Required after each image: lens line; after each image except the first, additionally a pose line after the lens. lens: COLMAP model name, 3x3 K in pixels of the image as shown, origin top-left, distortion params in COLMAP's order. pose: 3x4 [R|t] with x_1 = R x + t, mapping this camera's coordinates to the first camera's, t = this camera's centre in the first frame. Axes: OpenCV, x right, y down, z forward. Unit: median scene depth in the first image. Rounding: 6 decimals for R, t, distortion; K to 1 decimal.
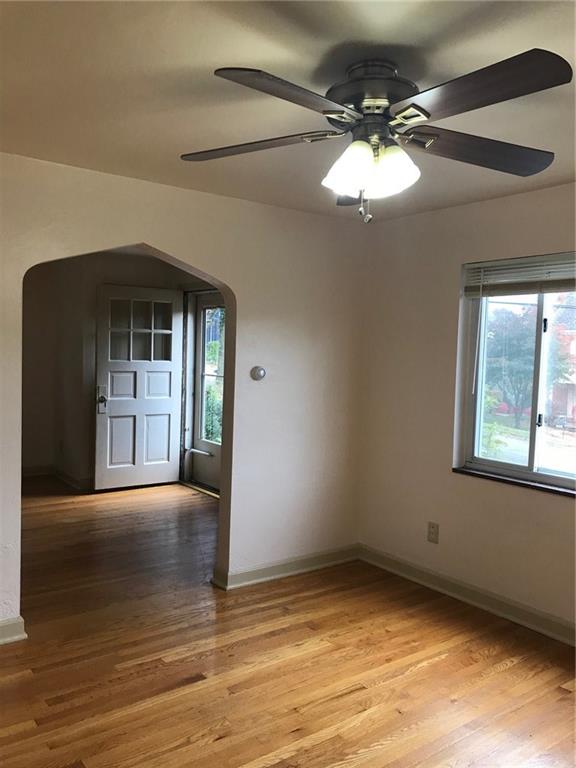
lens RADIAL K [[634.2, 0, 285.4], [0, 634.2, 388.4], [0, 0, 1]] dist [0.026202, -0.011493]
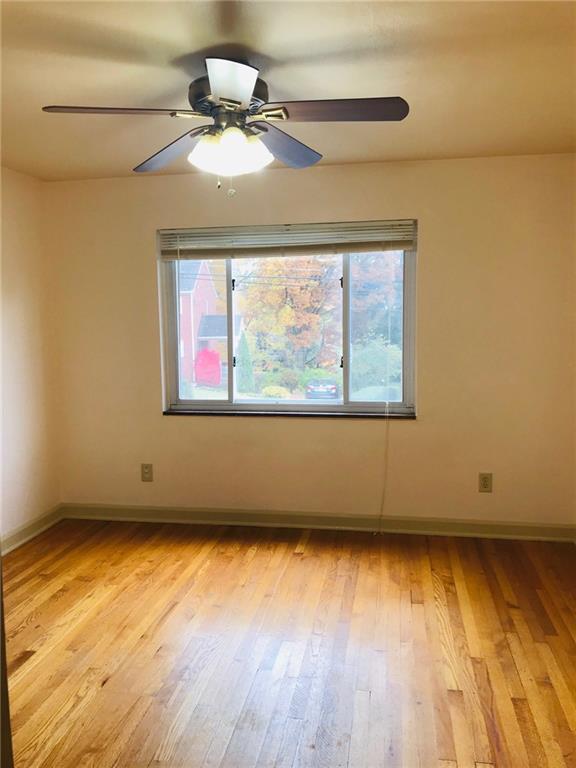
lens RADIAL K [[634.2, 0, 284.1], [0, 634.2, 383.7], [0, 0, 1]] dist [0.026202, -0.011493]
pose [[0.722501, -0.107316, 0.682990, -0.380169], [0.073679, 0.994205, 0.078275, 0.003148], [-0.687432, -0.006232, 0.726222, 0.033279]]
